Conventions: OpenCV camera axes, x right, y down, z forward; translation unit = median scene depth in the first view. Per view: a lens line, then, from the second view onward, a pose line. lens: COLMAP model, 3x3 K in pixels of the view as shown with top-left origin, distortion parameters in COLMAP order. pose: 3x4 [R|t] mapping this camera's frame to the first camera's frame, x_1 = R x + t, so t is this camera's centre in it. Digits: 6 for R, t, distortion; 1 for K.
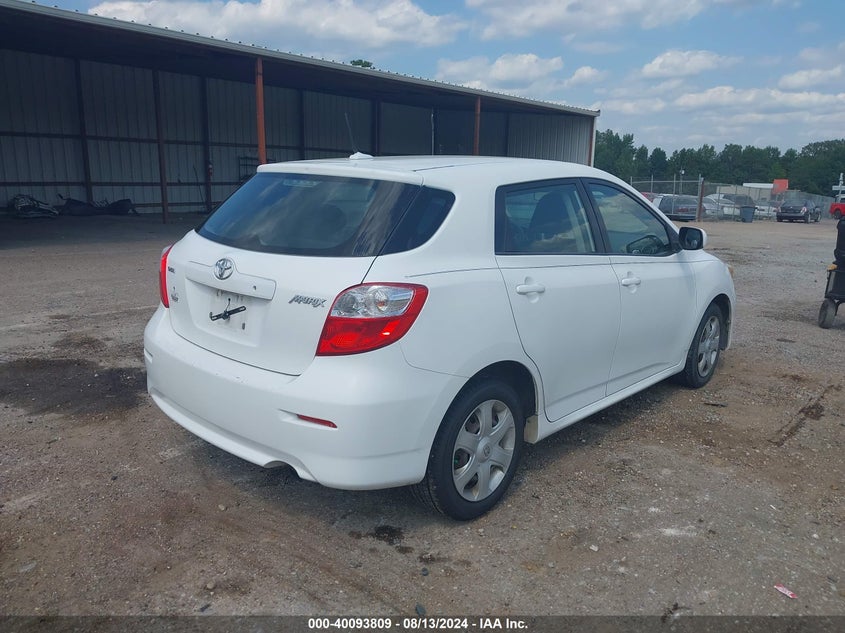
lens RADIAL K [[705.1, 0, 422.5], [0, 705.1, 316.5], [0, 0, 1]] dist [0.055365, -0.001874]
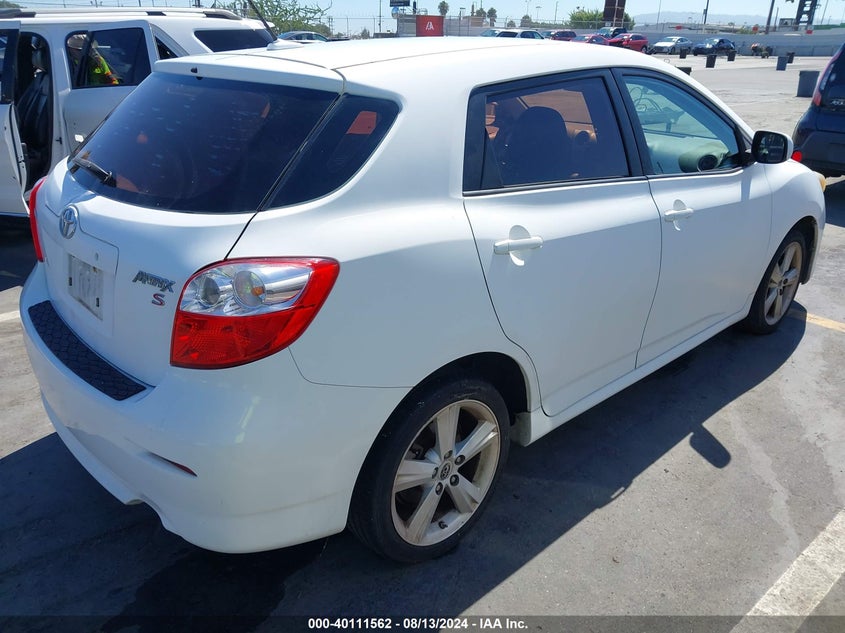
lens RADIAL K [[705.1, 0, 422.5], [0, 705.1, 316.5], [0, 0, 1]] dist [0.055365, -0.001874]
pose [[0.996592, 0.009724, -0.081918, 0.121115], [0.003611, 0.986934, 0.161087, -0.082605], [0.082414, -0.160834, 0.983535, 0.316891]]
